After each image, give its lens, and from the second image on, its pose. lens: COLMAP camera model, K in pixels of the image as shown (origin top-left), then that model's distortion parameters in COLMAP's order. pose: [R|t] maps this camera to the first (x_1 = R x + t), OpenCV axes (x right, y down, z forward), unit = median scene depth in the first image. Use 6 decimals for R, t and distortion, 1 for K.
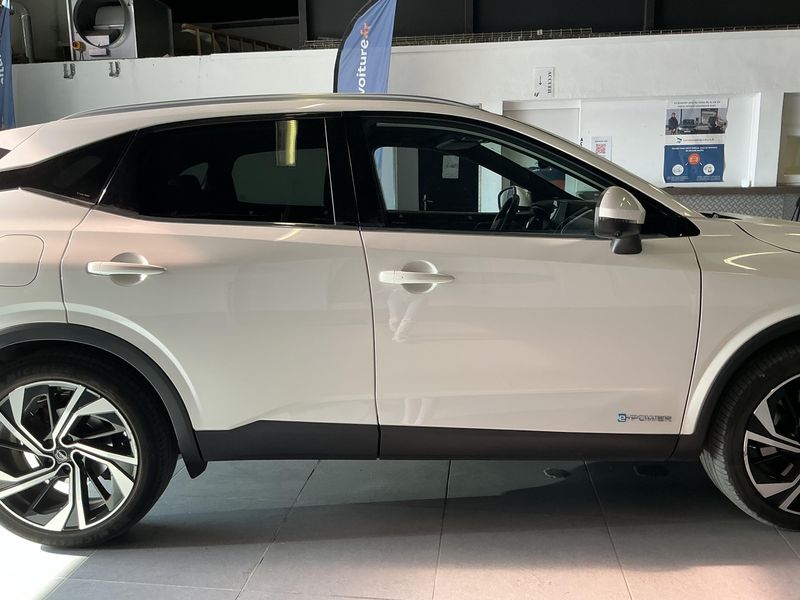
lens RADIAL K [[676.5, 0, 400.0], [0, 676.5, 300.0], [0, 0, 1]] dist [0.049229, -0.103967]
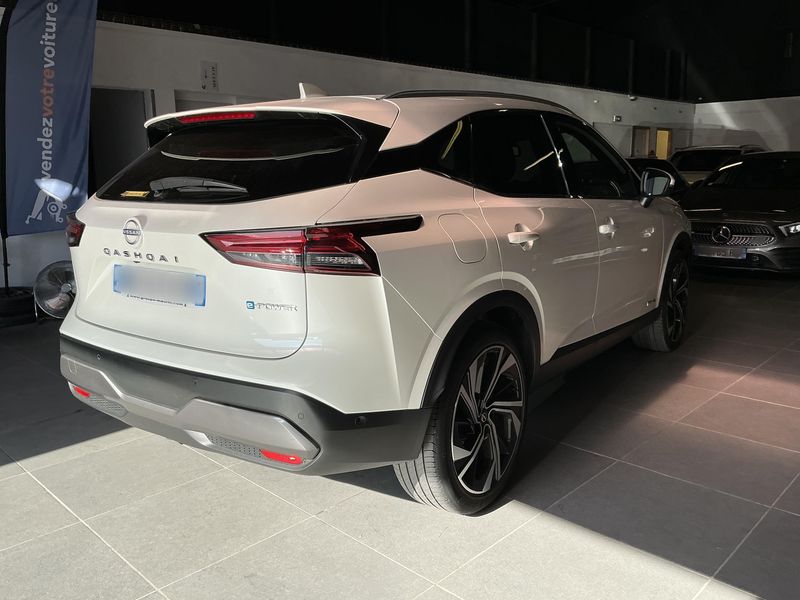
lens RADIAL K [[655.9, 0, 400.0], [0, 655.9, 300.0], [0, 0, 1]] dist [0.080926, -0.104779]
pose [[0.613376, -0.148697, 0.775667, -1.355069], [0.138942, 0.987115, 0.079361, -0.055876], [-0.777474, 0.059095, 0.626133, 0.441691]]
